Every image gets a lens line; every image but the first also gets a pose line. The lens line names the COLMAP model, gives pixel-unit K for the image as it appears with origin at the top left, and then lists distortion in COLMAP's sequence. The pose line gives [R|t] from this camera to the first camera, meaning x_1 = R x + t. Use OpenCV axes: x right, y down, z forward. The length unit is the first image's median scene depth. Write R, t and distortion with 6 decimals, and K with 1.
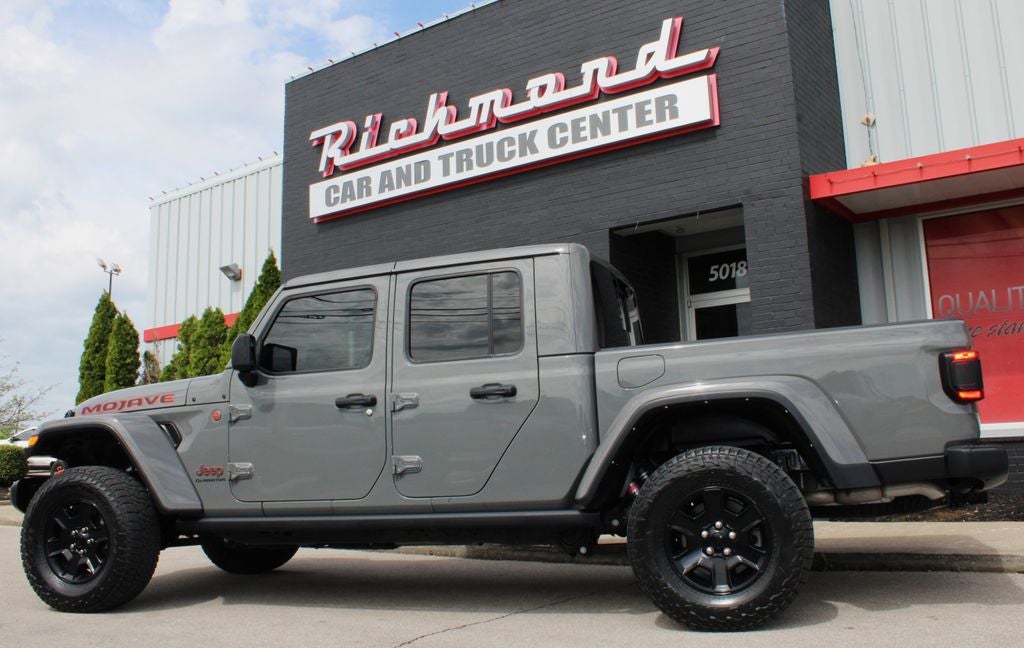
lens RADIAL K [[960.6, 0, 513.0], [0, 960.6, 285.4], [0, 0, 1]] dist [-0.175527, 0.172602]
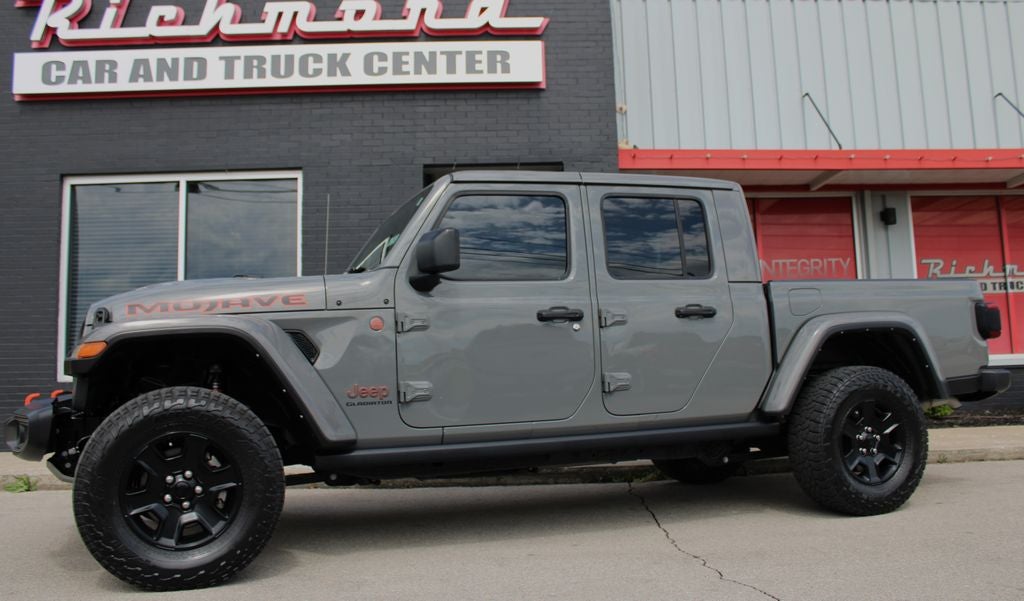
lens RADIAL K [[884.3, 0, 518.9], [0, 884.3, 267.7], [0, 0, 1]] dist [-0.160716, 0.146030]
pose [[0.782189, 0.090140, 0.616486, -0.384083], [-0.108643, 0.994053, -0.007501, 0.045582], [-0.613496, -0.061109, 0.787330, 0.183079]]
